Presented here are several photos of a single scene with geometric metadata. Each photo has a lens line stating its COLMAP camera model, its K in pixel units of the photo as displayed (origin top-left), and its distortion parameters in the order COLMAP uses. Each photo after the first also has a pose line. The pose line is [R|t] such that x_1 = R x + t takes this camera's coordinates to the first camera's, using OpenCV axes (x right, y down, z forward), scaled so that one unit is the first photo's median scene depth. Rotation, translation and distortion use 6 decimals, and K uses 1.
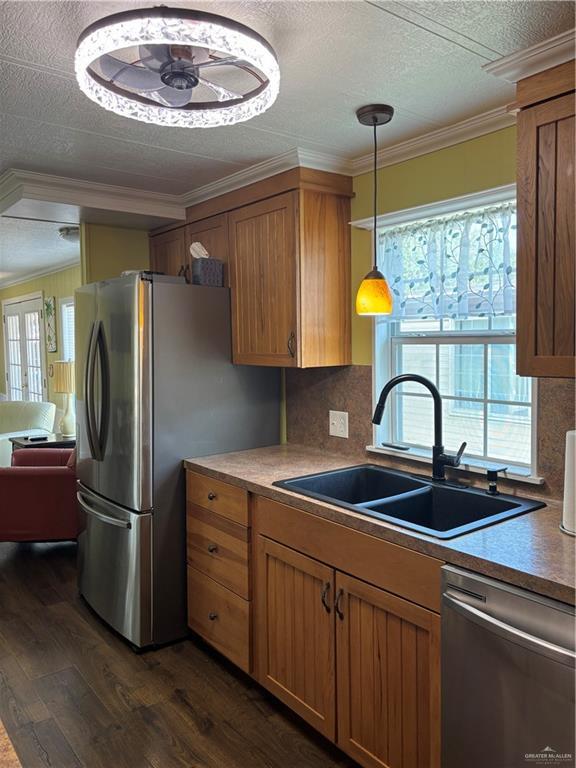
lens RADIAL K [[582.6, 0, 285.7], [0, 582.6, 383.9], [0, 0, 1]] dist [0.052187, -0.057884]
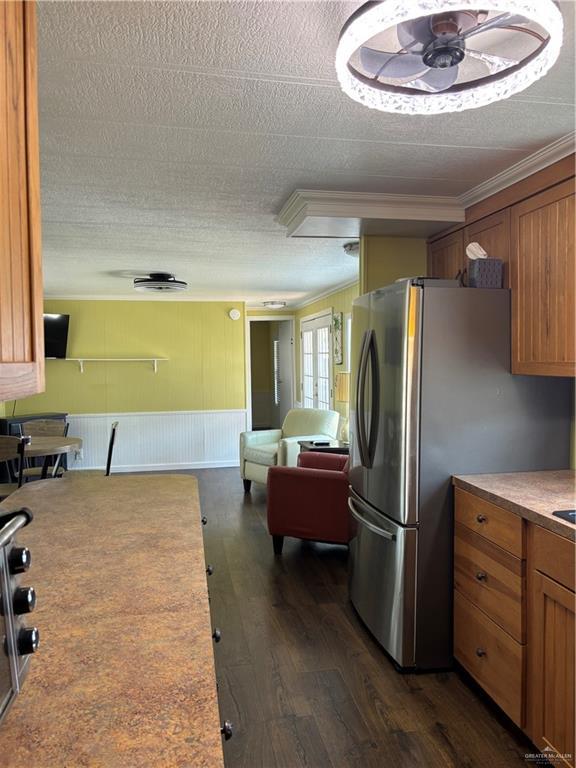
lens RADIAL K [[582.6, 0, 291.4], [0, 582.6, 382.7], [0, 0, 1]] dist [0.052187, -0.057884]
pose [[0.889909, 0.020533, -0.455676, 0.019740], [-0.033659, 0.999219, -0.020707, 0.009713], [0.454894, 0.033765, 0.889905, 0.045448]]
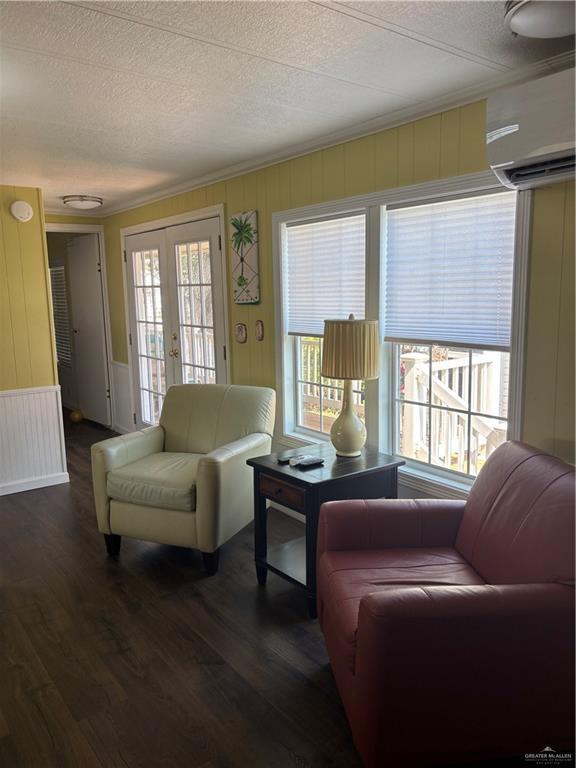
lens RADIAL K [[582.6, 0, 290.5], [0, 582.6, 383.9], [0, 0, 1]] dist [0.052187, -0.057884]
pose [[0.999892, -0.014577, -0.001689, -0.785737], [0.014668, 0.996215, 0.085674, -0.048548], [0.000434, -0.085690, 0.996322, 0.840365]]
